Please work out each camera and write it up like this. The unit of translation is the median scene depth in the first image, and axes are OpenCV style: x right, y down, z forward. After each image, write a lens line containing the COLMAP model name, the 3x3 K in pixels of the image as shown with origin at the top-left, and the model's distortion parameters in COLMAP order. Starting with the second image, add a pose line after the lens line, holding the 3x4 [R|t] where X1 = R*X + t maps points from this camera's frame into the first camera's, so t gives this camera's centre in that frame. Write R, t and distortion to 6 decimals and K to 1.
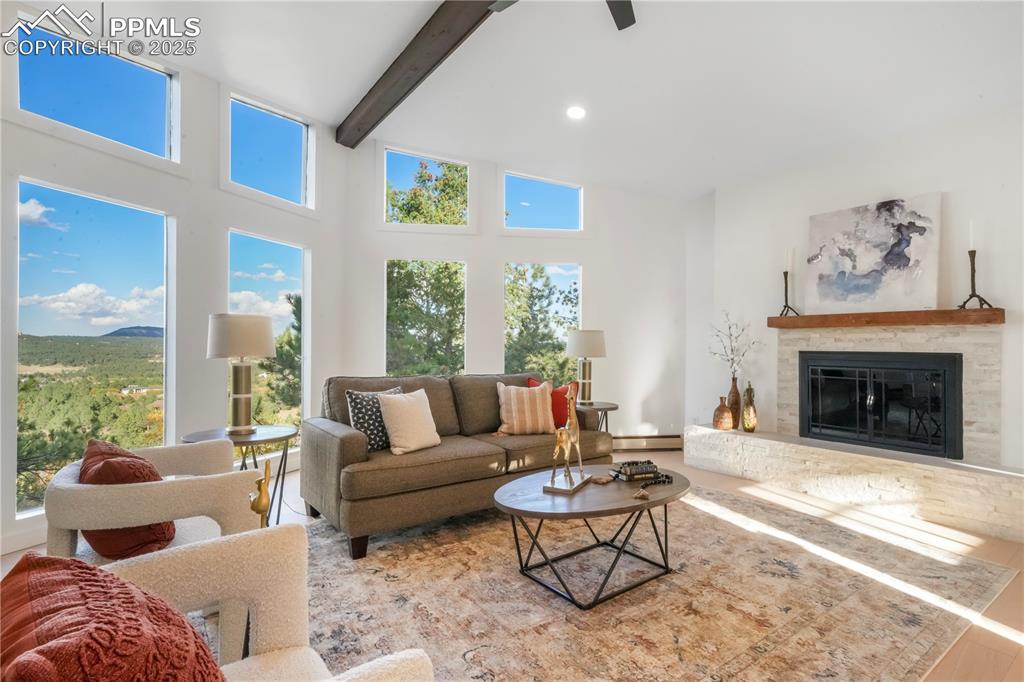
lens RADIAL K [[496.8, 0, 512.0], [0, 496.8, 341.0], [0, 0, 1]] dist [0.001948, 0.000464]
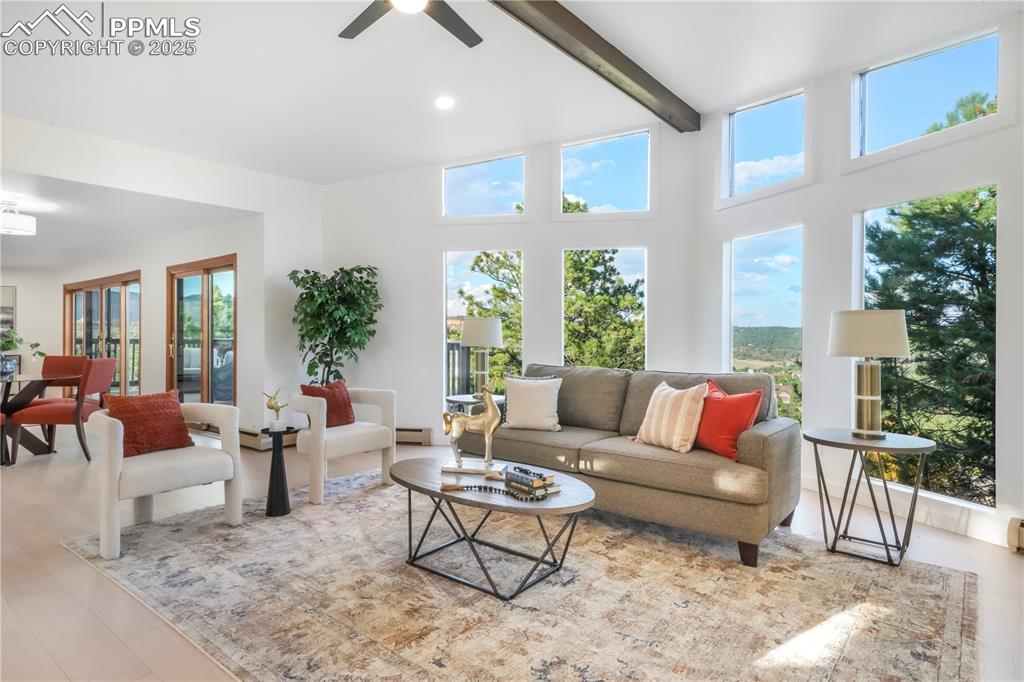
lens RADIAL K [[564.6, 0, 512.0], [0, 564.6, 341.0], [0, 0, 1]] dist [0.020200, -0.000166]
pose [[0.250156, -0.000808, -0.968205, 0.819791], [0.006815, 0.999976, 0.000926, 0.012088], [0.968181, -0.006830, 0.250156, 0.500420]]
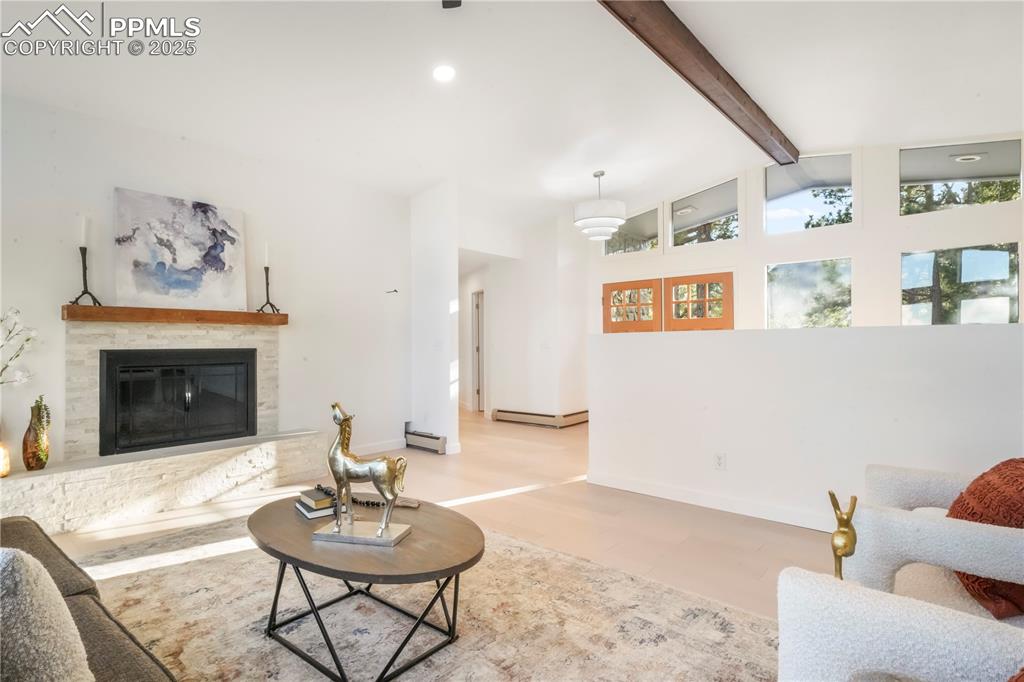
lens RADIAL K [[506.4, 0, 512.0], [0, 506.4, 341.0], [0, 0, 1]] dist [0.003476, 0.000485]
pose [[-0.216055, -0.003050, 0.976376, -0.423882], [-0.005563, 0.999983, 0.001893, 0.000481], [-0.976365, -0.005022, -0.216069, 0.608976]]
